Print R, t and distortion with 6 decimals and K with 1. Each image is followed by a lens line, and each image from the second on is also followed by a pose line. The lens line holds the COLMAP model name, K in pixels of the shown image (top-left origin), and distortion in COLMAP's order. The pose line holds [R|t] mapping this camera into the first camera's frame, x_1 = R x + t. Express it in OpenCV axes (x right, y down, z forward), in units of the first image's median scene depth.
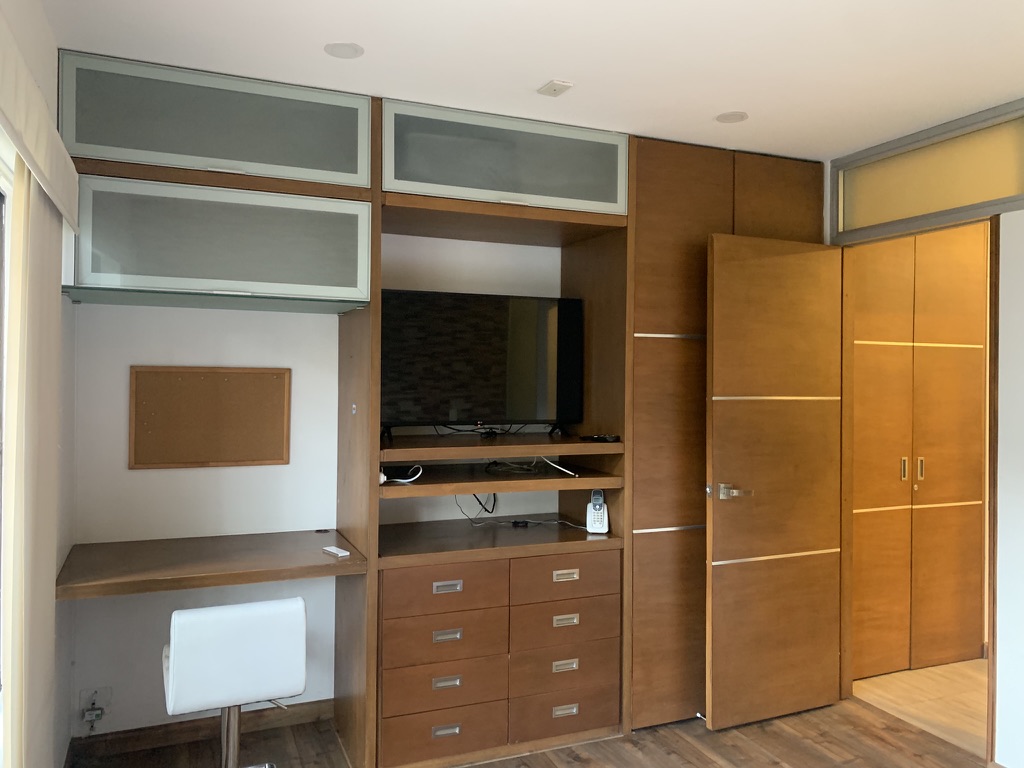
lens RADIAL K [[784.7, 0, 508.6], [0, 784.7, 372.8], [0, 0, 1]] dist [0.028957, -0.027895]
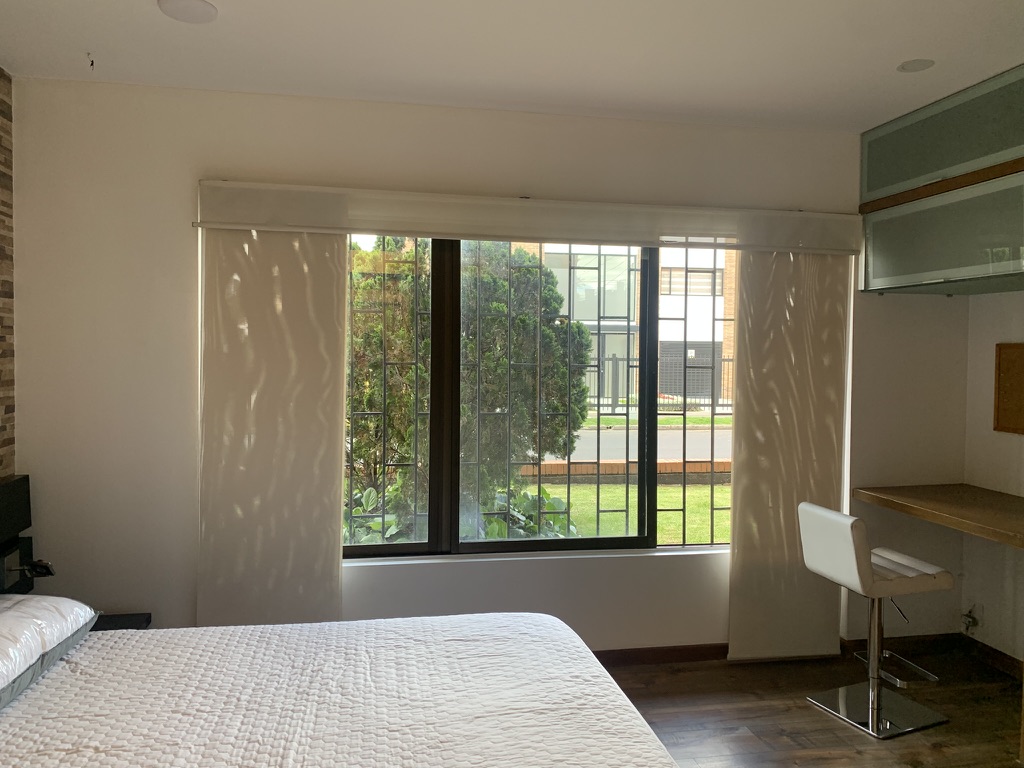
lens RADIAL K [[784.7, 0, 509.1], [0, 784.7, 380.6], [0, 0, 1]] dist [0.028957, -0.027895]
pose [[-0.216682, 0.024676, -0.975930, 0.823396], [-0.010258, 0.999568, 0.027551, 0.021139], [0.976188, 0.015981, -0.216335, 0.524694]]
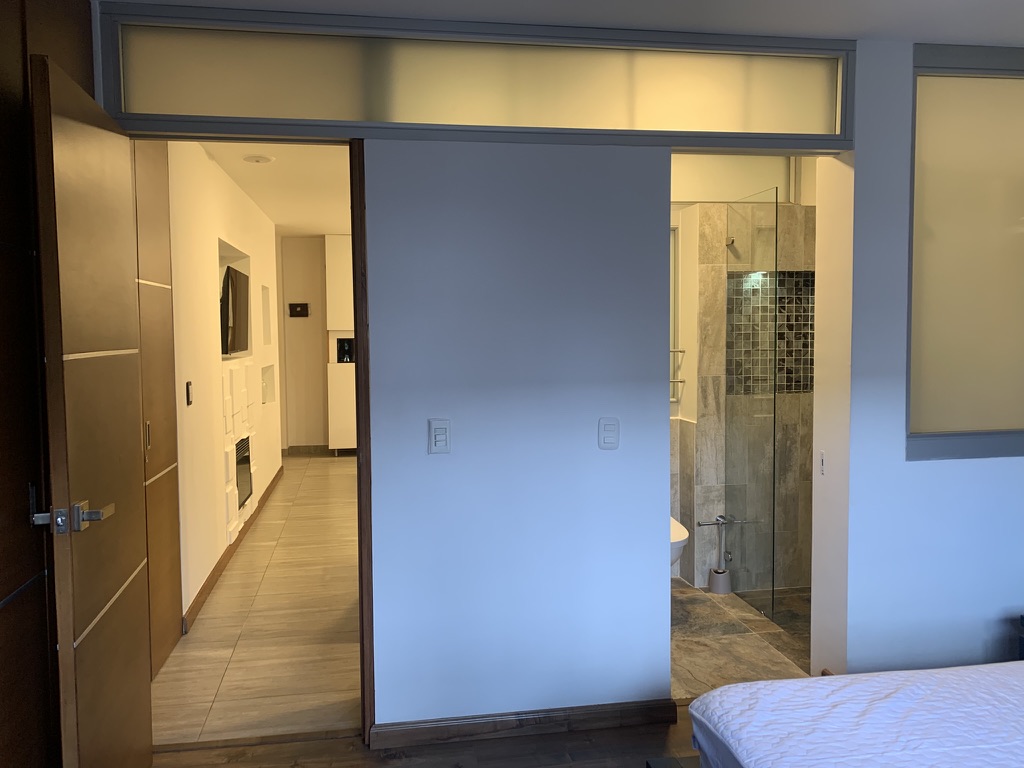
lens RADIAL K [[784.7, 0, 503.7], [0, 784.7, 373.9], [0, 0, 1]] dist [0.028957, -0.027895]
pose [[0.231324, -0.072694, 0.970157, -0.226570], [0.010212, 0.997331, 0.072296, 0.004731], [-0.972823, -0.006816, 0.231449, 0.593639]]
